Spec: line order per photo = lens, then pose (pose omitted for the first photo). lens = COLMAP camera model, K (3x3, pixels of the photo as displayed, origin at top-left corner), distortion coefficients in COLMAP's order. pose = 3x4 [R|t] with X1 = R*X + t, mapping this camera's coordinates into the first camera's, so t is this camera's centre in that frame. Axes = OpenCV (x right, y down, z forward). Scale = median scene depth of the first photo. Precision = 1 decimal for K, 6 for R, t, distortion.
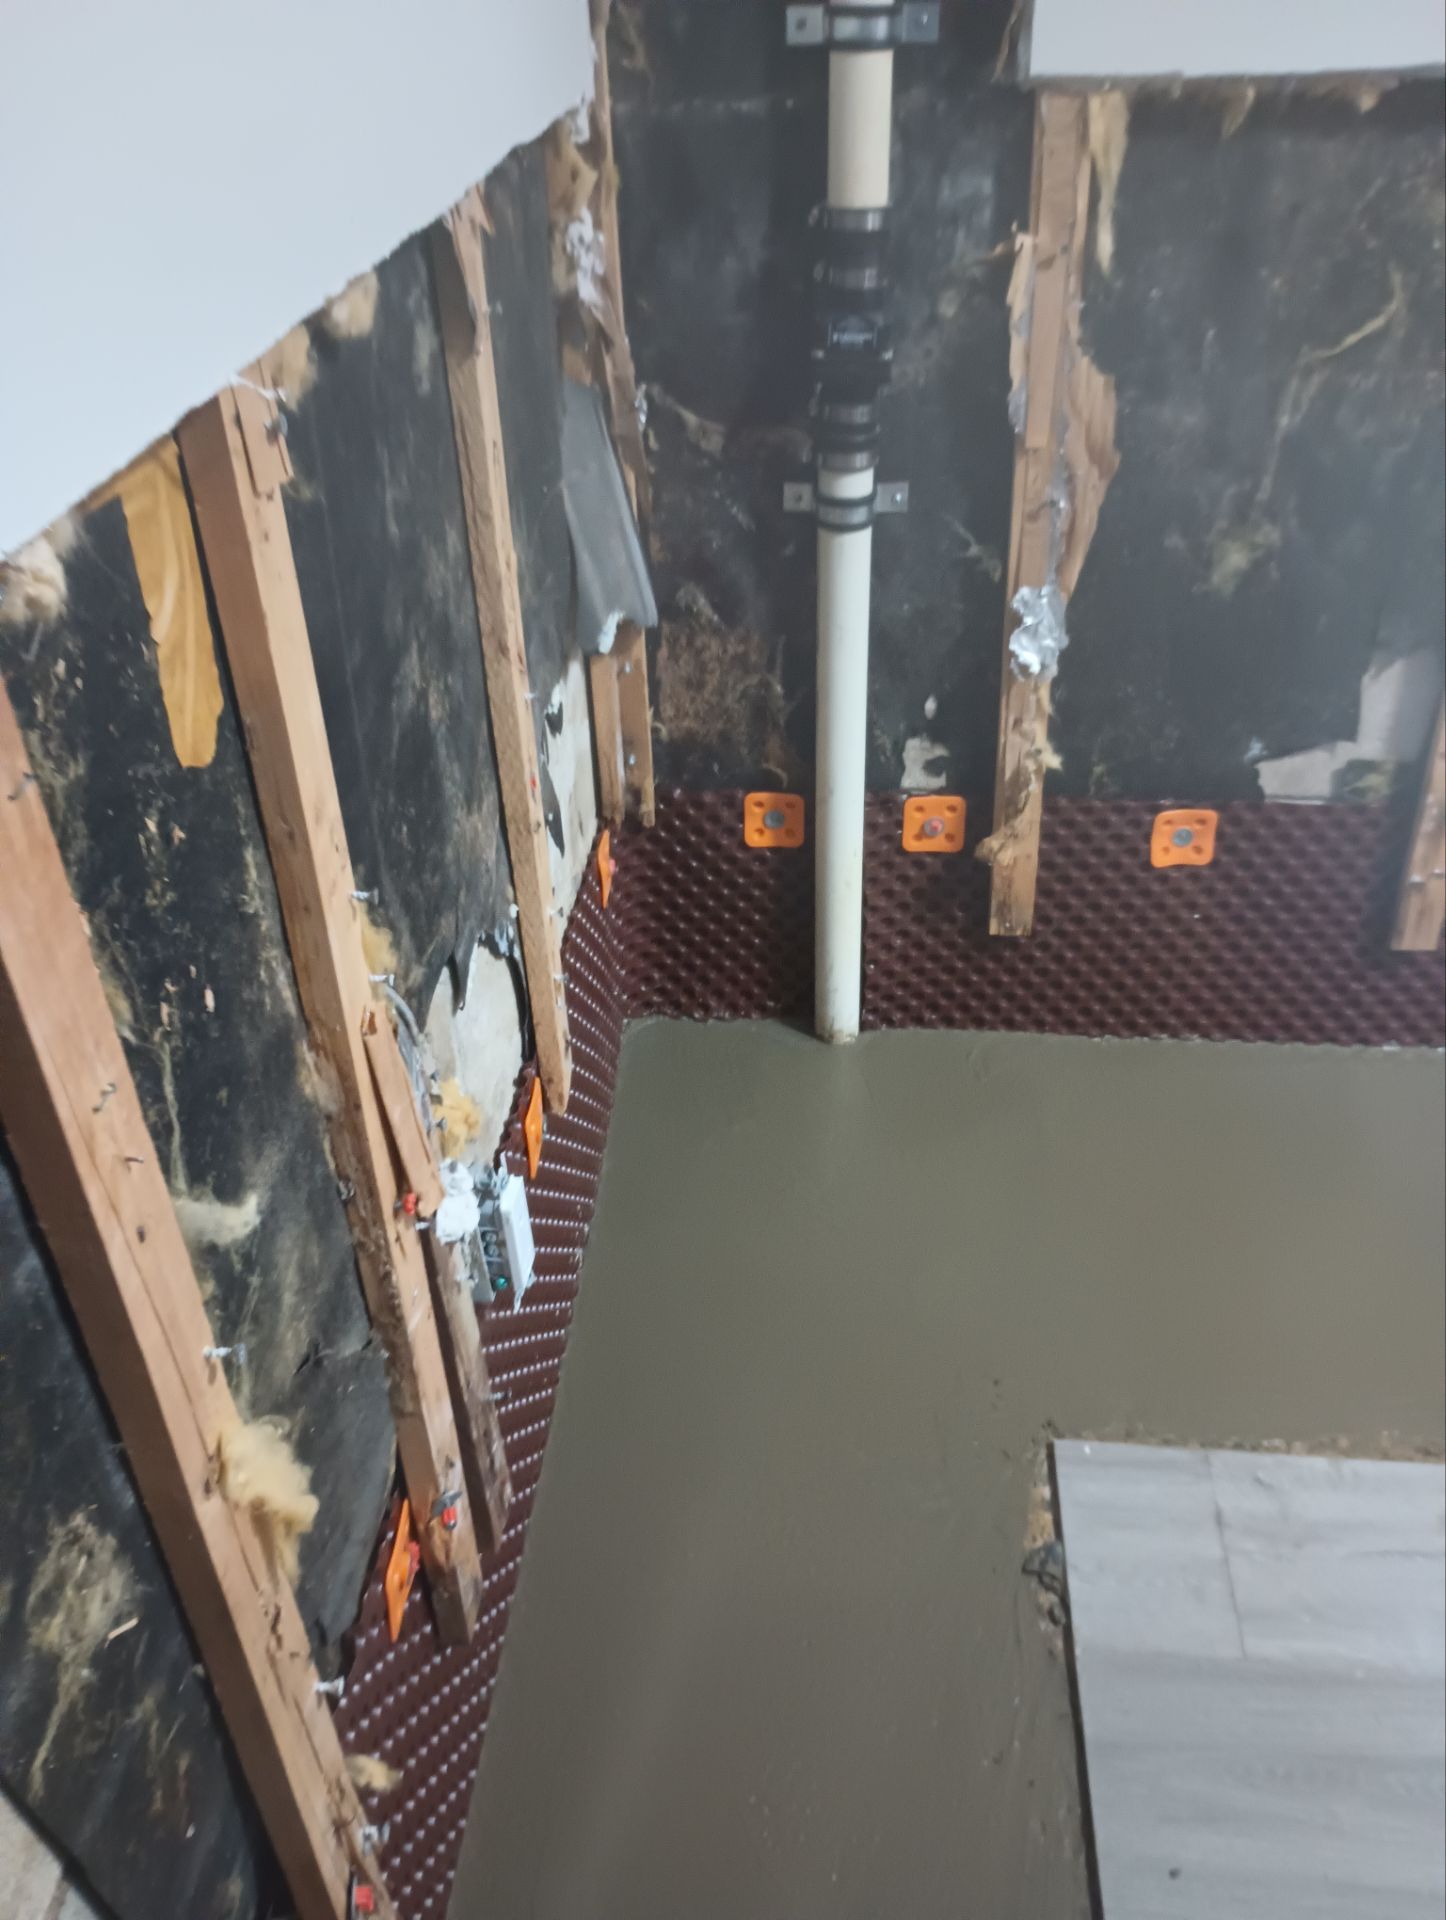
lens RADIAL K [[1591.0, 0, 732.5], [0, 1591.0, 965.6], [0, 0, 1]] dist [0.066984, -0.078134]
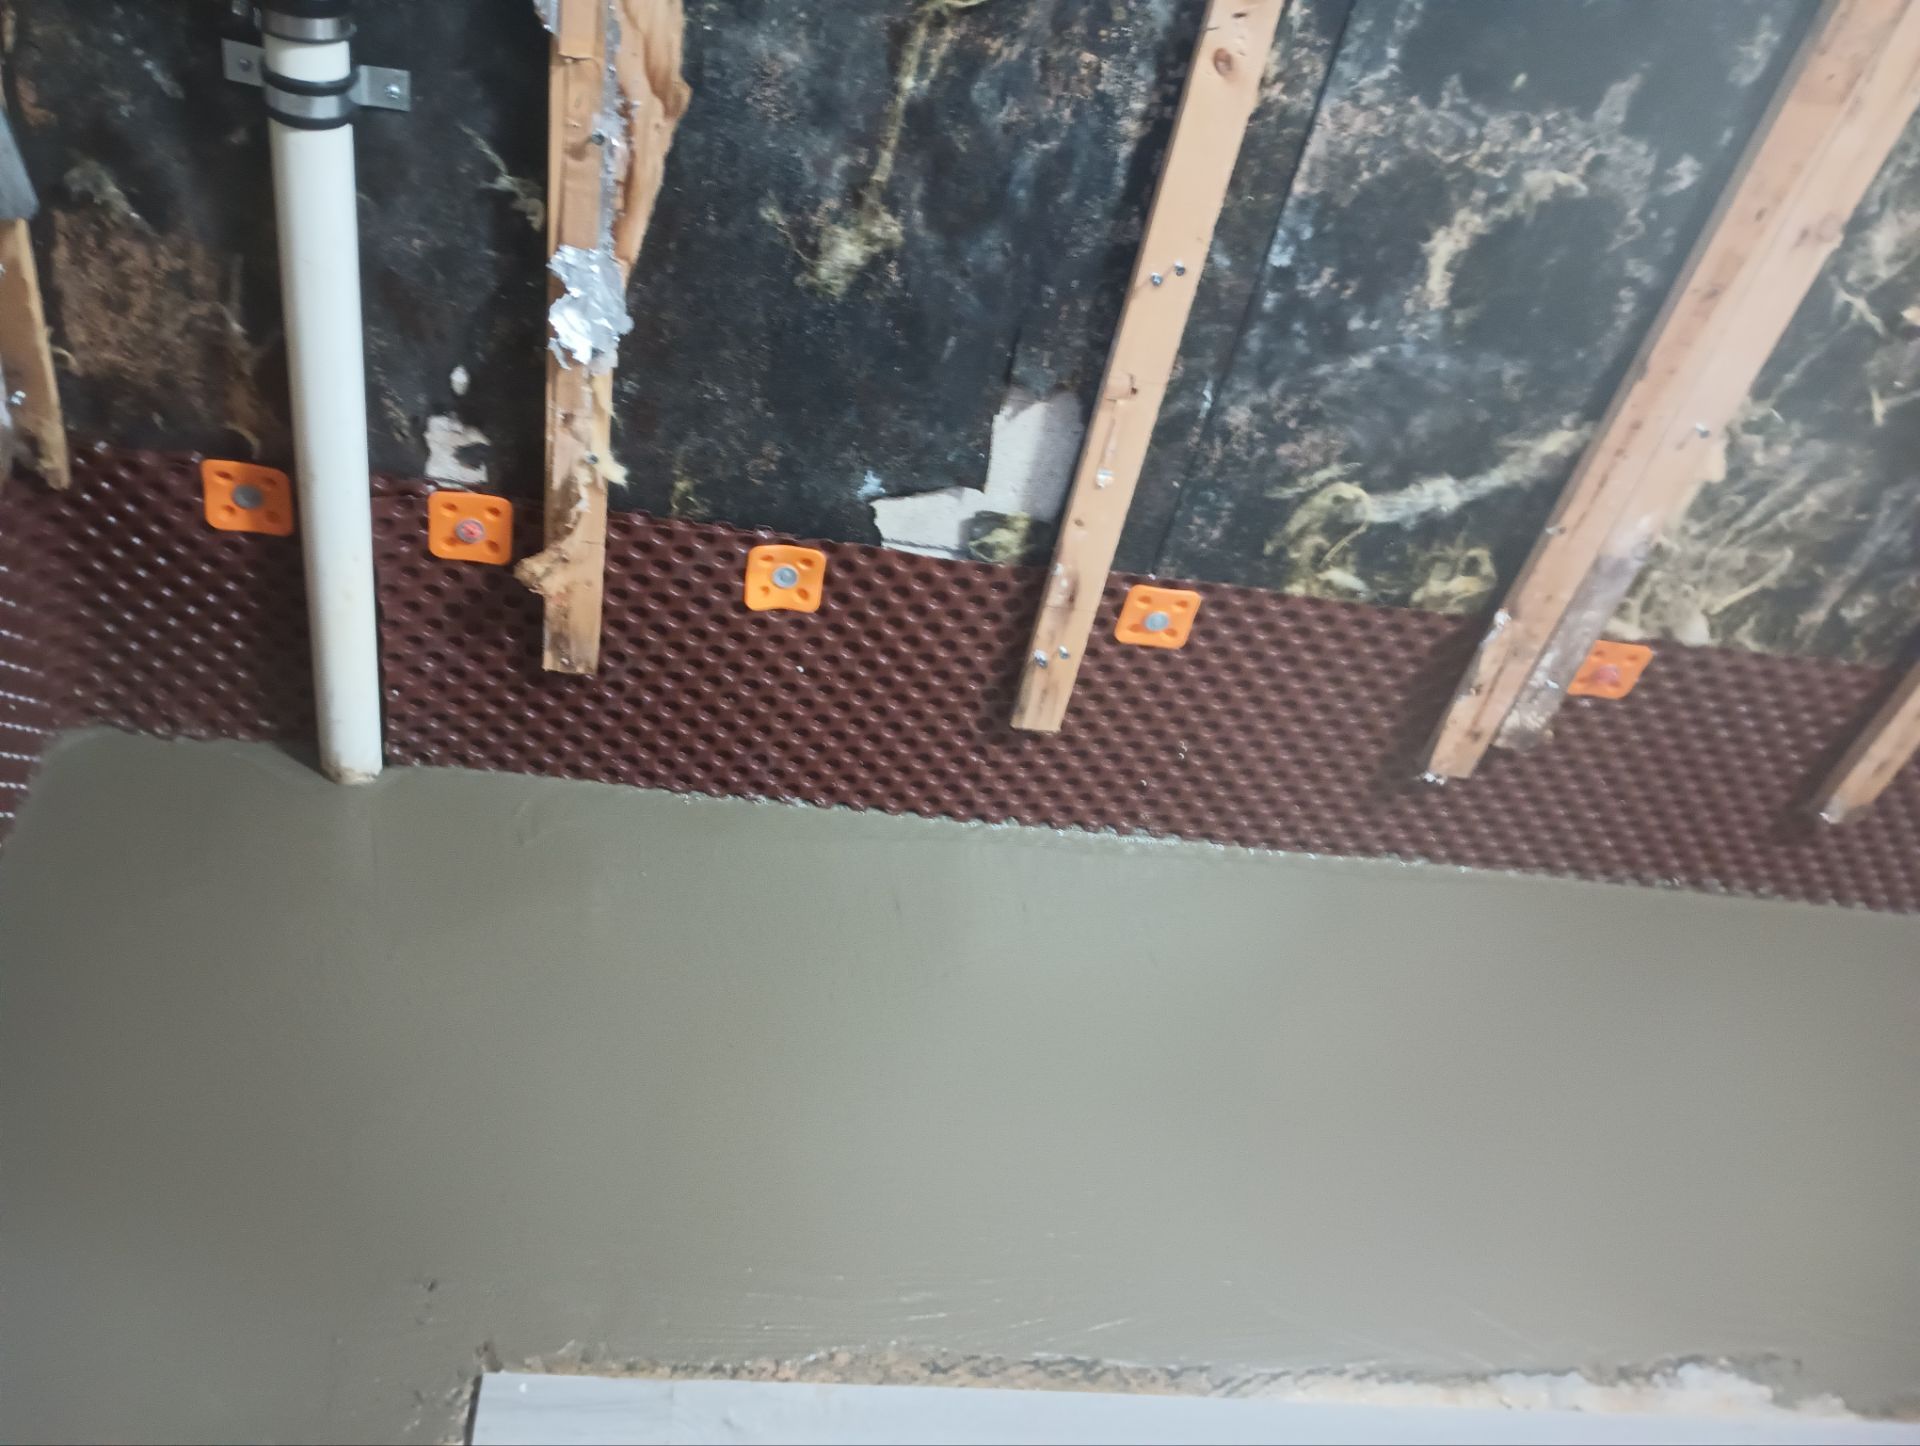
lens RADIAL K [[1591.0, 0, 960.9], [0, 1591.0, 735.7], [0, 0, 1]] dist [0.066984, -0.078134]
pose [[0.963268, 0.065909, 0.260326, 0.164564], [-0.100072, 0.987690, 0.120228, -0.109321], [-0.249198, -0.141863, 0.958006, 0.187559]]
